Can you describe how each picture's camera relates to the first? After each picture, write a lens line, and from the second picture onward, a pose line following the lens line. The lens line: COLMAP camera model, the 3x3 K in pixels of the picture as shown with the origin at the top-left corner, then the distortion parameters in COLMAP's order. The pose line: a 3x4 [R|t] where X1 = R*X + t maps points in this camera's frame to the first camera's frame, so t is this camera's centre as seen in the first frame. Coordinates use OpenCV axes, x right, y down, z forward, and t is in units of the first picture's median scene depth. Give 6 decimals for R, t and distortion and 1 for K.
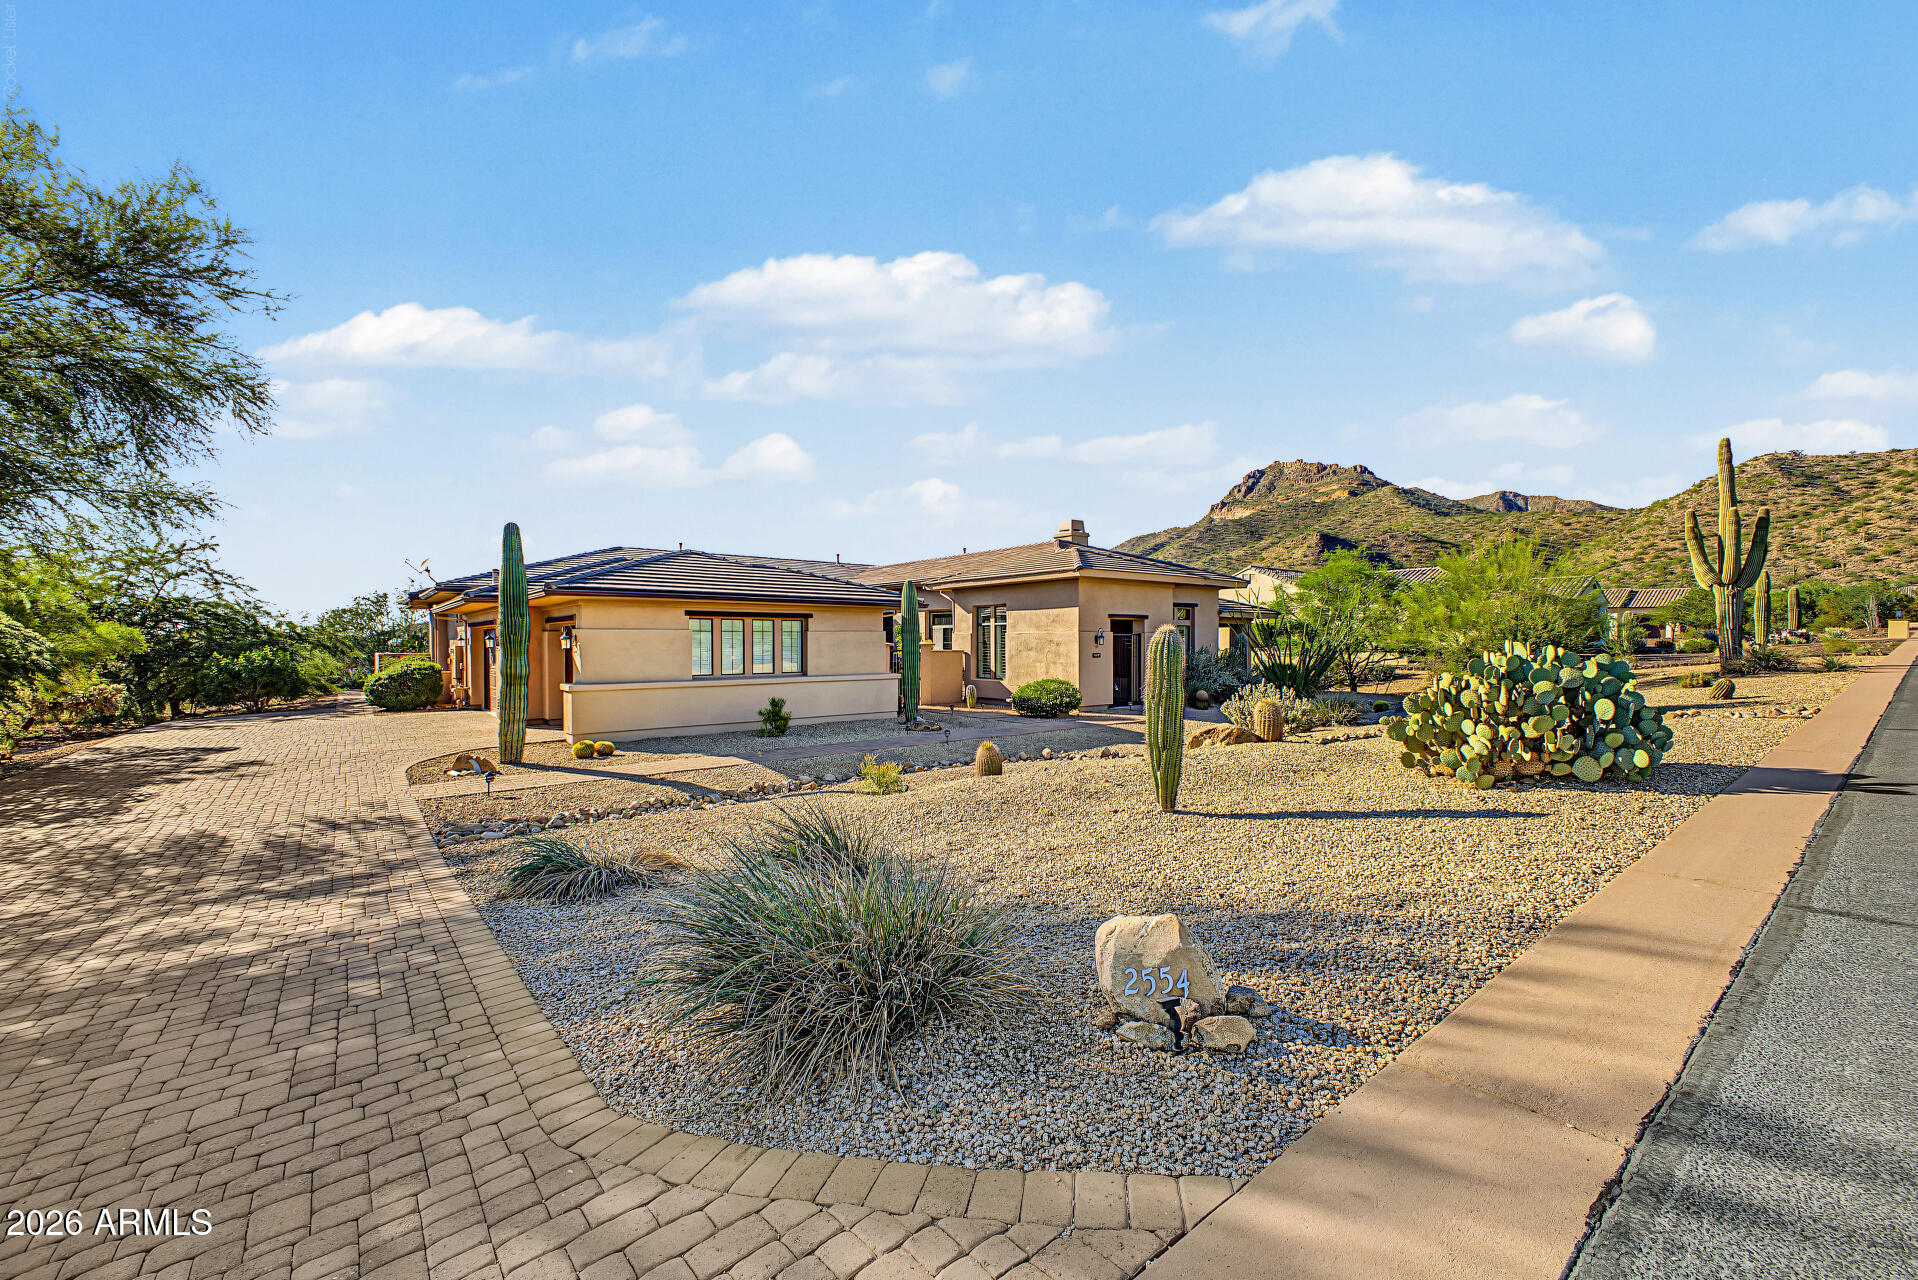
lens RADIAL K [[773.0, 0, 949.9], [0, 773.0, 658.0], [0, 0, 1]] dist [0.011834, -0.000168]
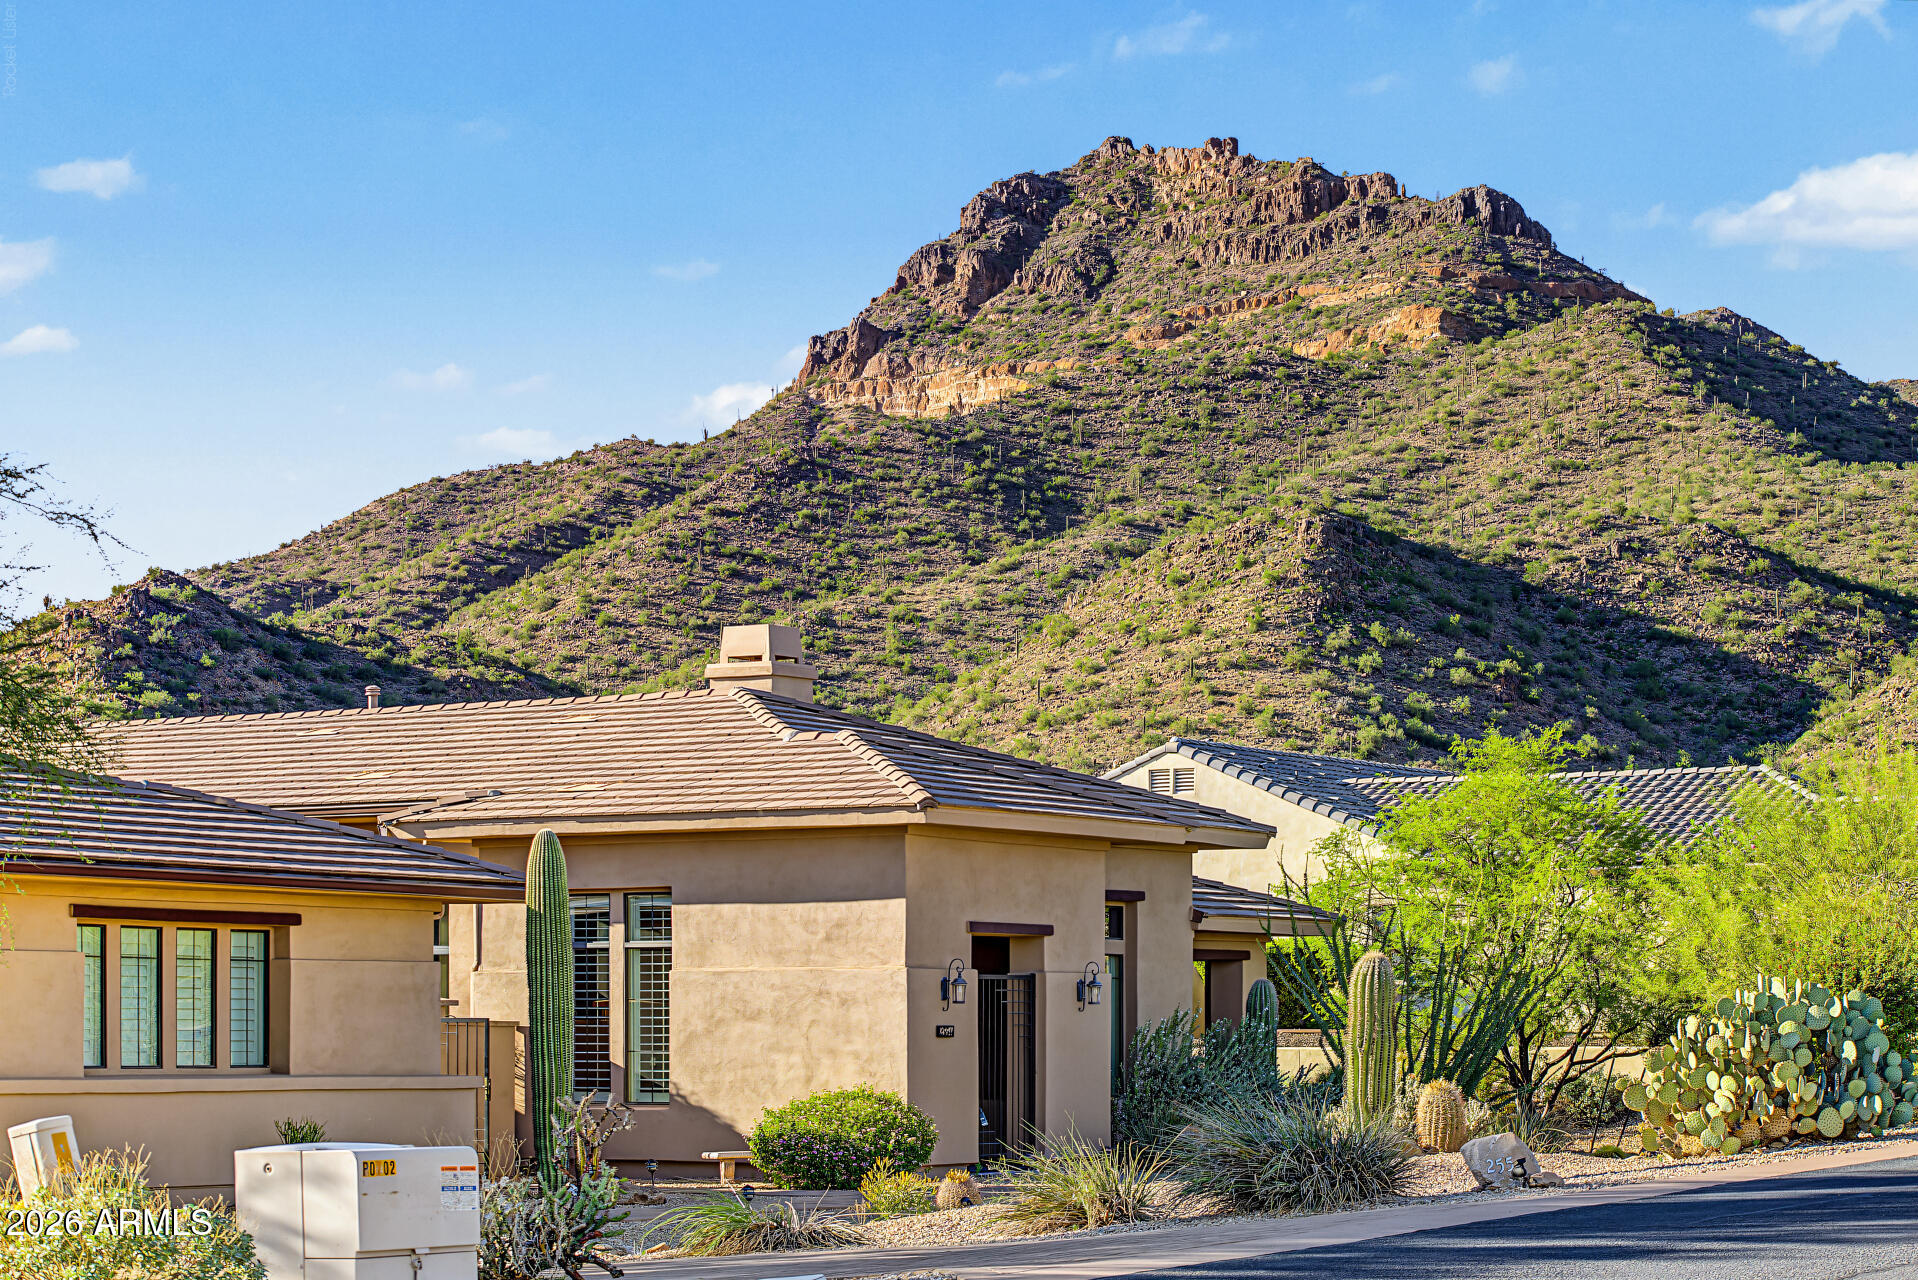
lens RADIAL K [[4237.9, 0, 962.8], [0, 4237.9, 1022.9], [0, 0, 1]] dist [0.053721, -0.158401]
pose [[0.935726, 0.001672, 0.352724, -0.545370], [0.007463, 0.999671, -0.024536, 0.044892], [-0.352649, 0.025591, 0.935406, -0.961696]]
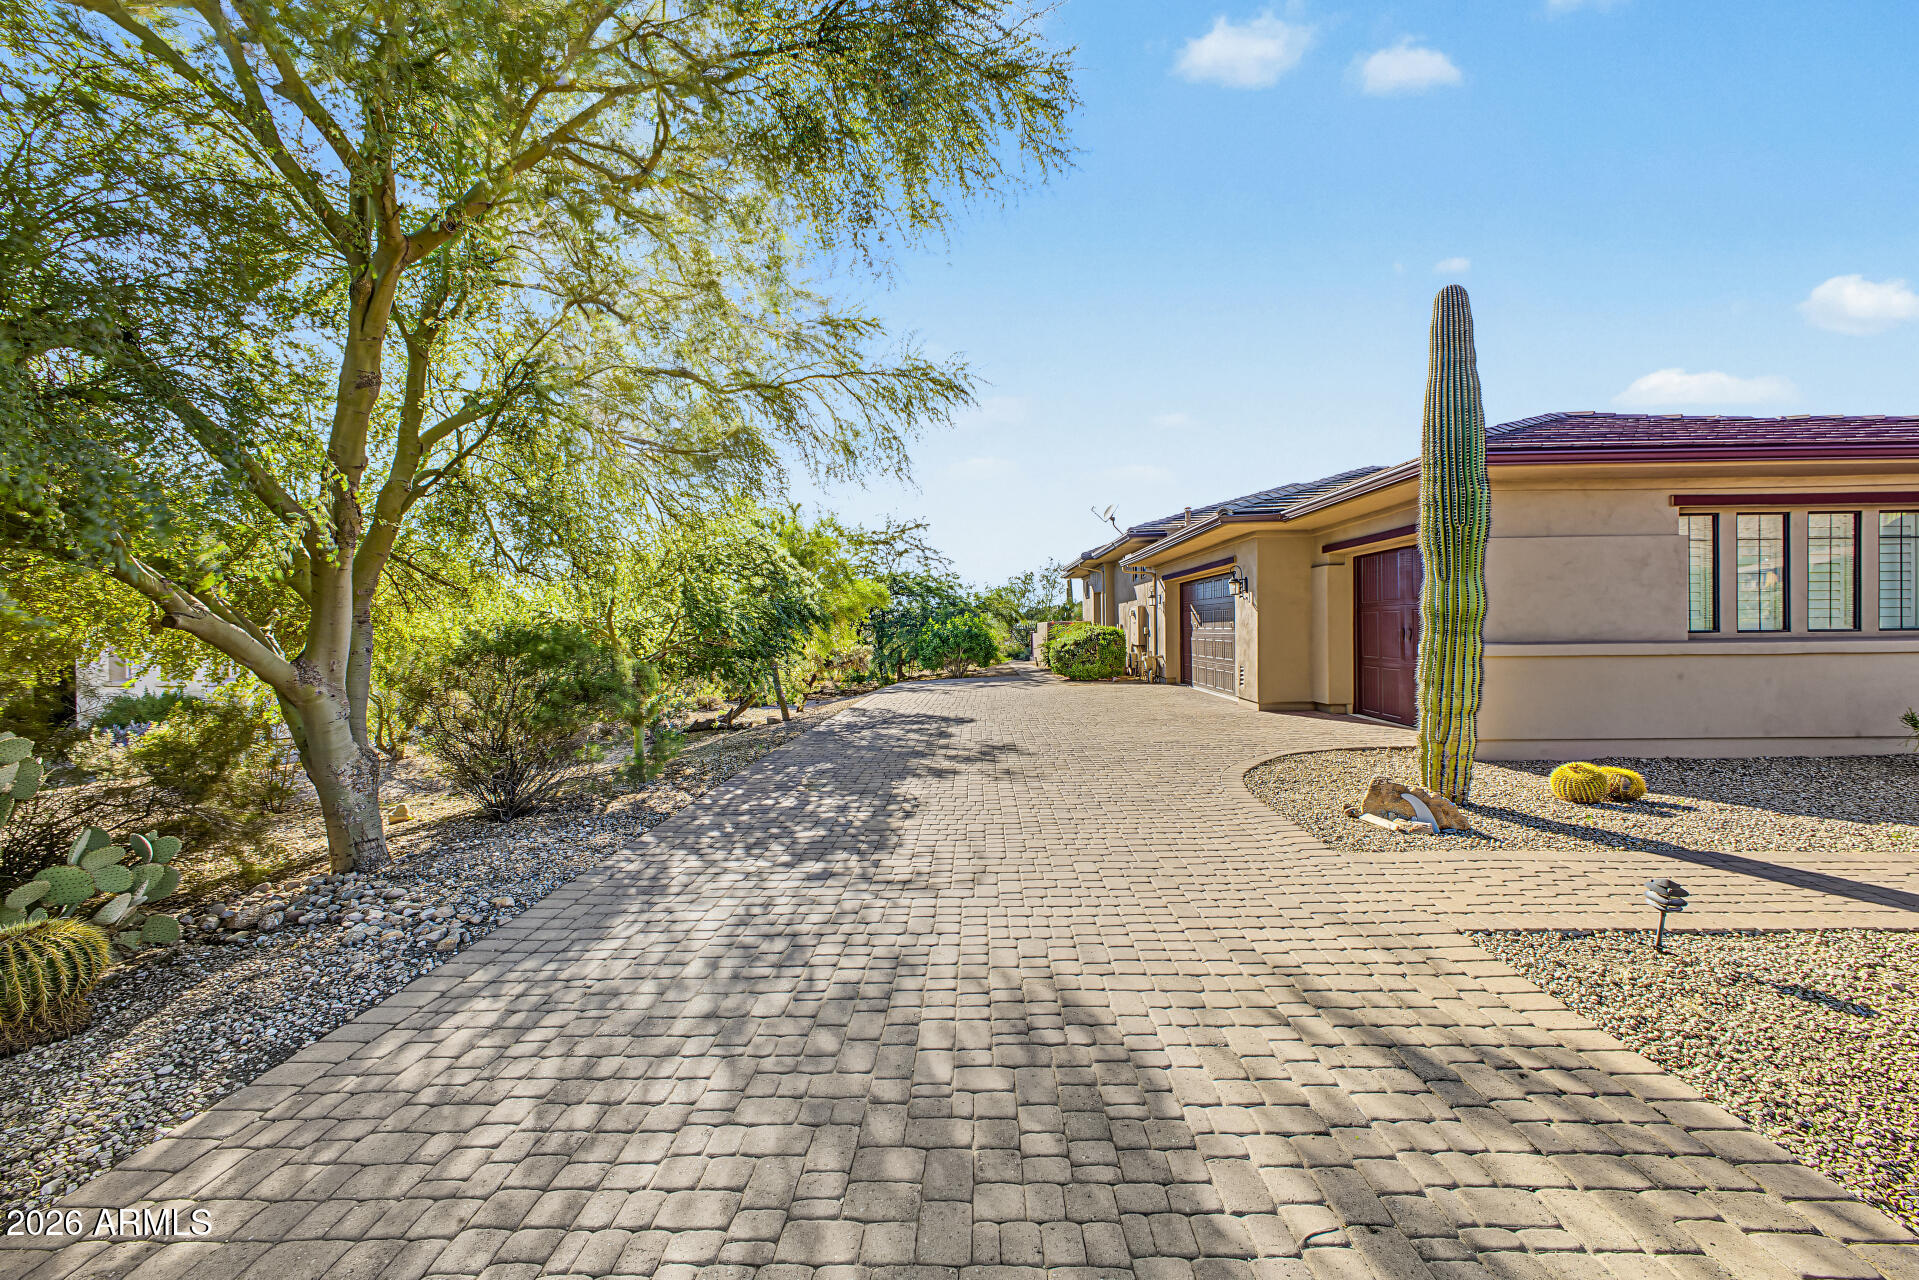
lens RADIAL K [[779.8, 0, 939.0], [0, 779.8, 640.9], [0, 0, 1]] dist [0.000939, -0.000213]
pose [[0.753358, 0.004306, -0.657596, -0.291117], [-0.002560, 0.999990, 0.003615, 0.022239], [0.657605, -0.001040, 0.753362, 0.264177]]
